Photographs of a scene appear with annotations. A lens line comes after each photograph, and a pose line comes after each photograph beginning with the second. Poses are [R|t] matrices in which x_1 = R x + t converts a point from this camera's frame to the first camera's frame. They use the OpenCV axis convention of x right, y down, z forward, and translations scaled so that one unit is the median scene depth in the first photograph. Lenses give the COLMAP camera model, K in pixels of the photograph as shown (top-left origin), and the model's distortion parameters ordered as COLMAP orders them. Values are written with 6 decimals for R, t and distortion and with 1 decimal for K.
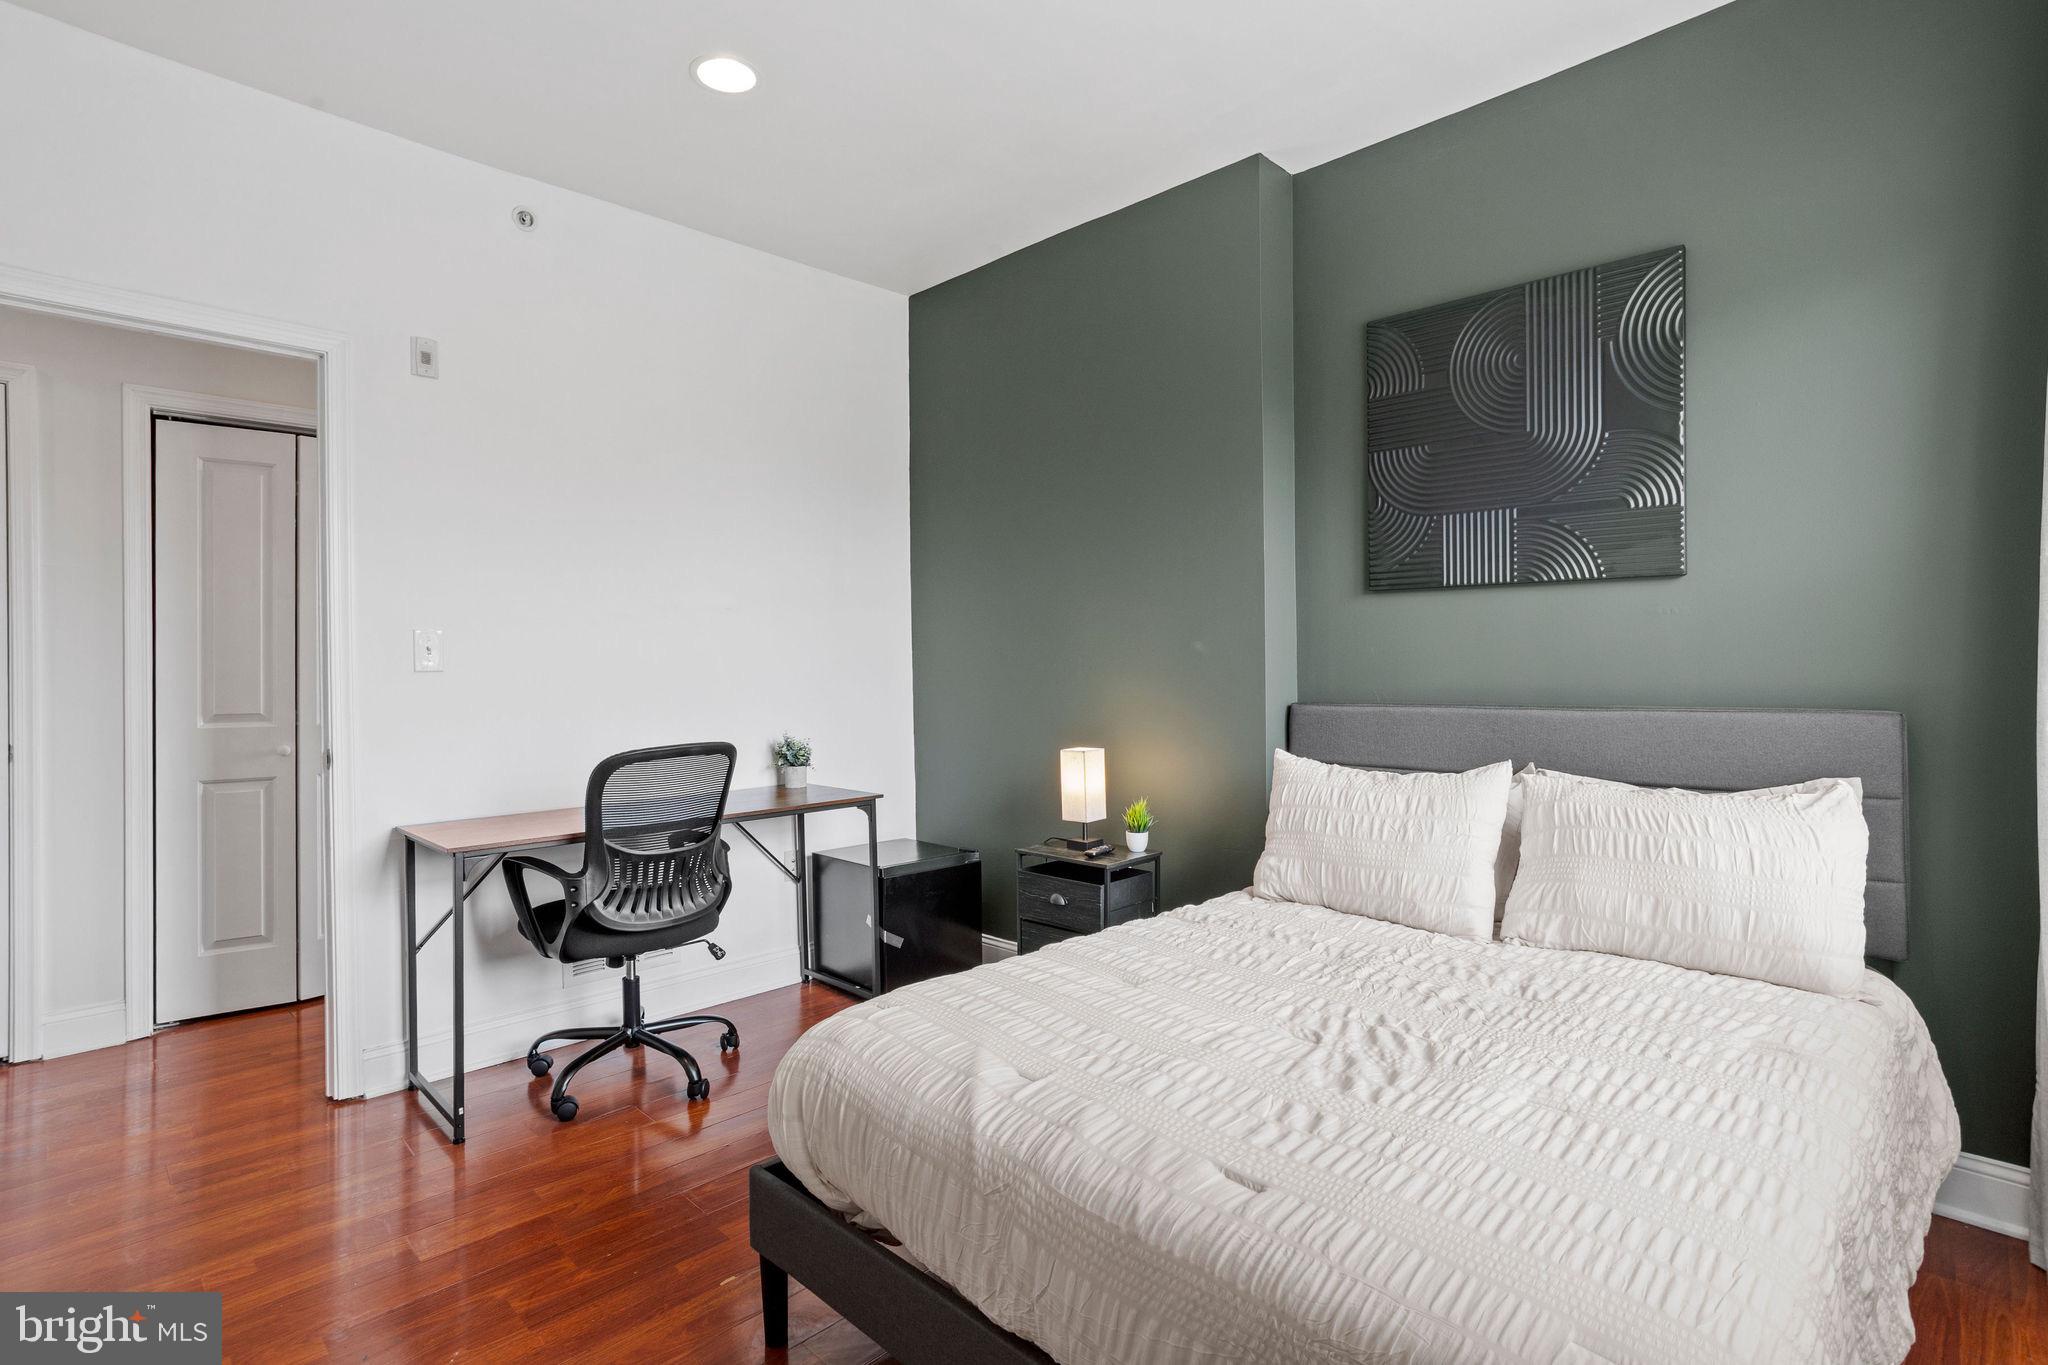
lens RADIAL K [[997.8, 0, 997.2], [0, 997.8, 633.5], [0, 0, 1]] dist [-0.066640, 0.044408]
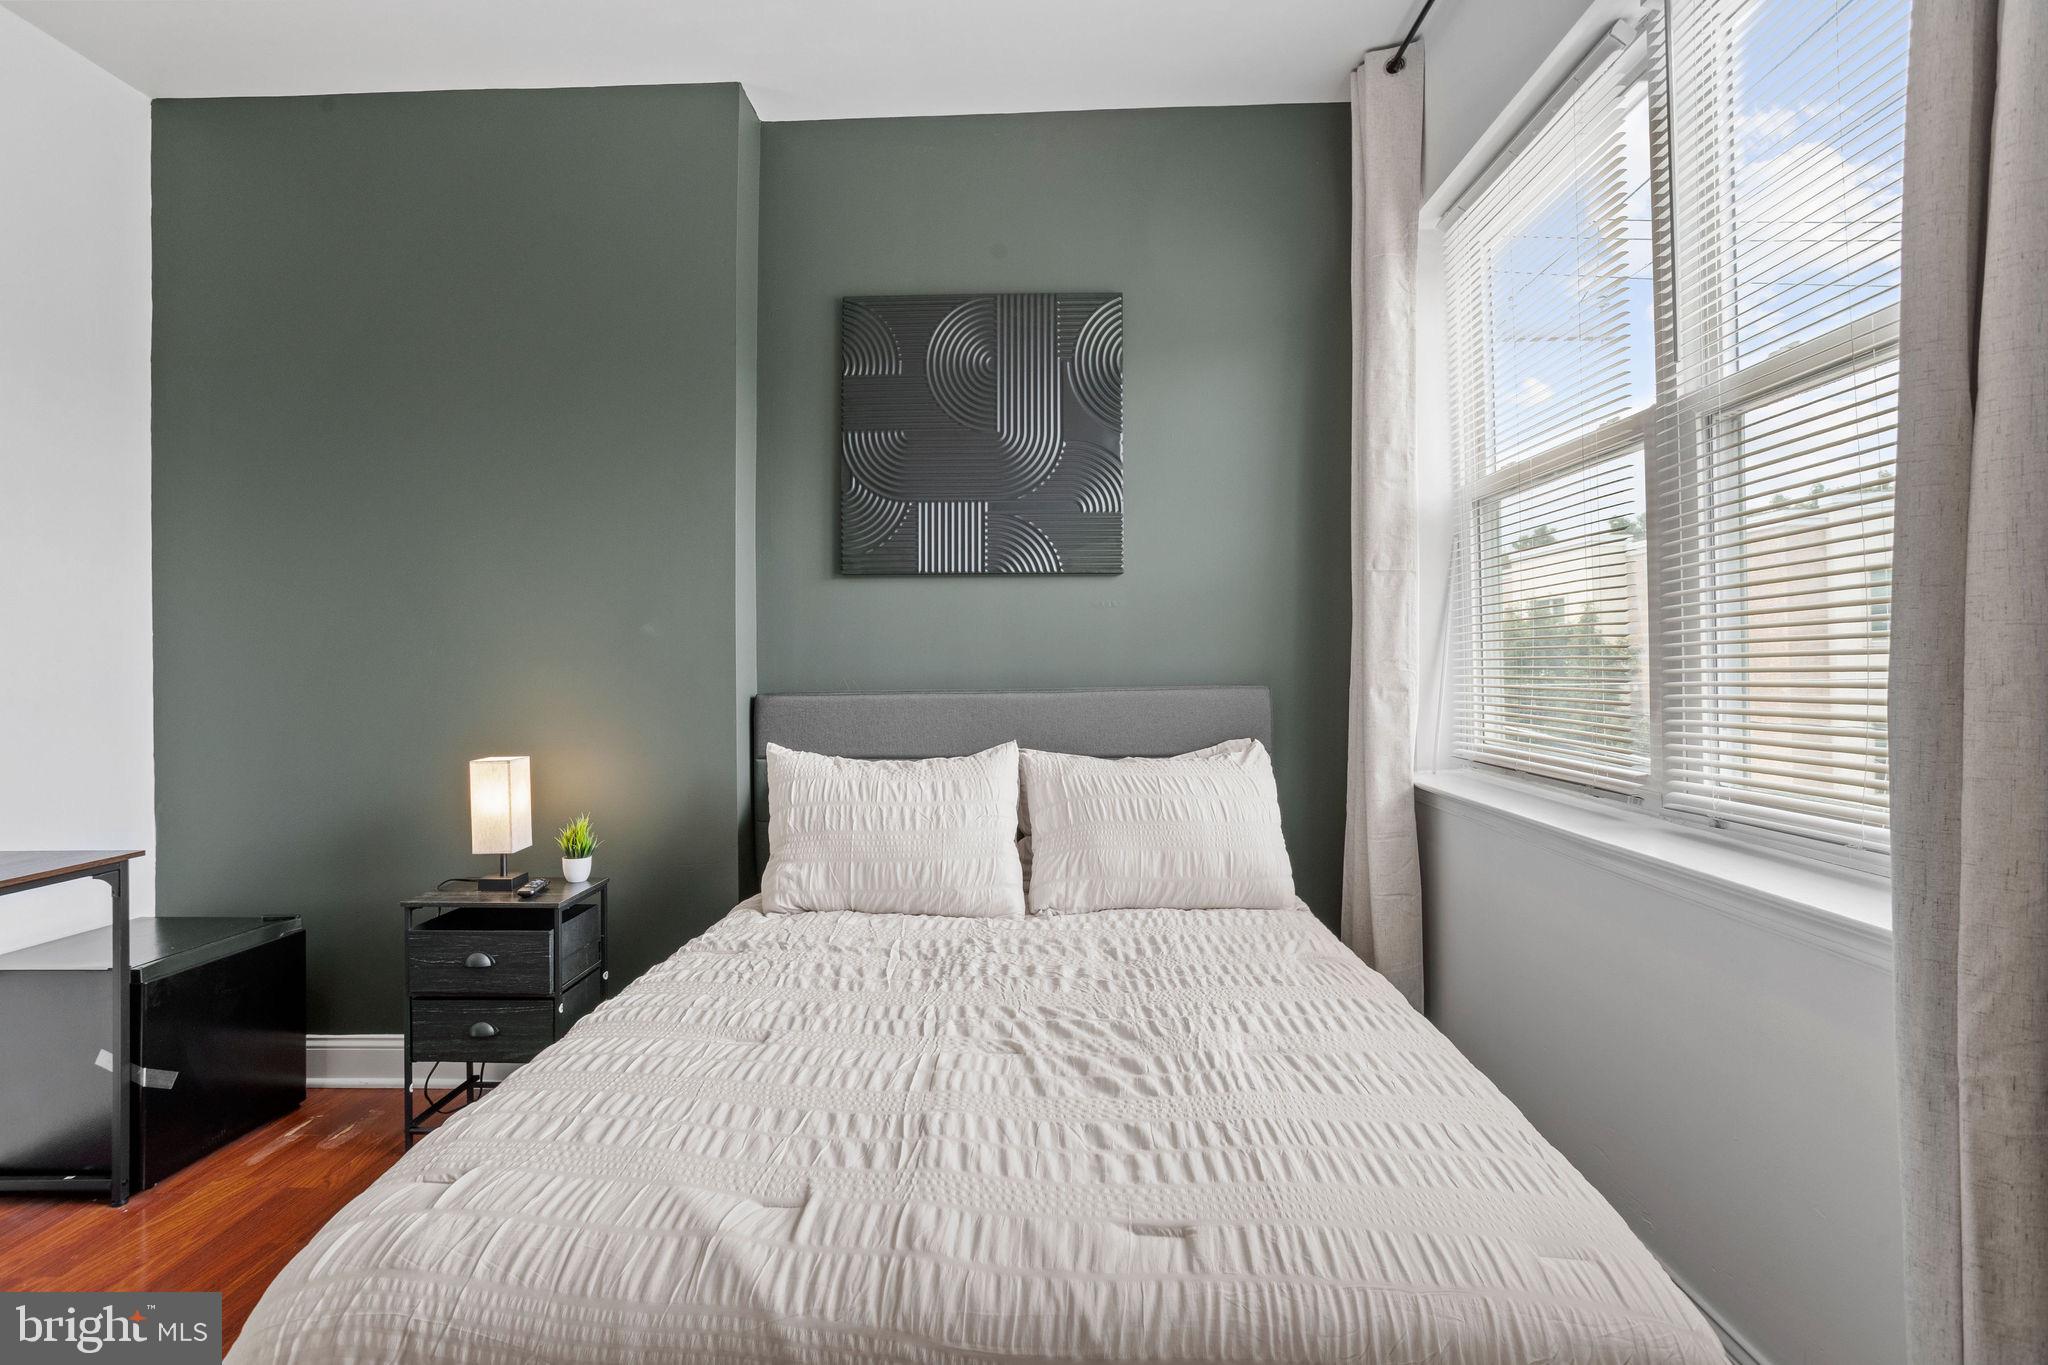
lens RADIAL K [[997.8, 0, 997.2], [0, 997.8, 633.5], [0, 0, 1]] dist [-0.066640, 0.044408]
pose [[0.725483, 0.026162, 0.687742, -0.200202], [-0.017625, 0.999656, -0.019435, 0.034299], [-0.688014, 0.001979, 0.725695, 0.230339]]
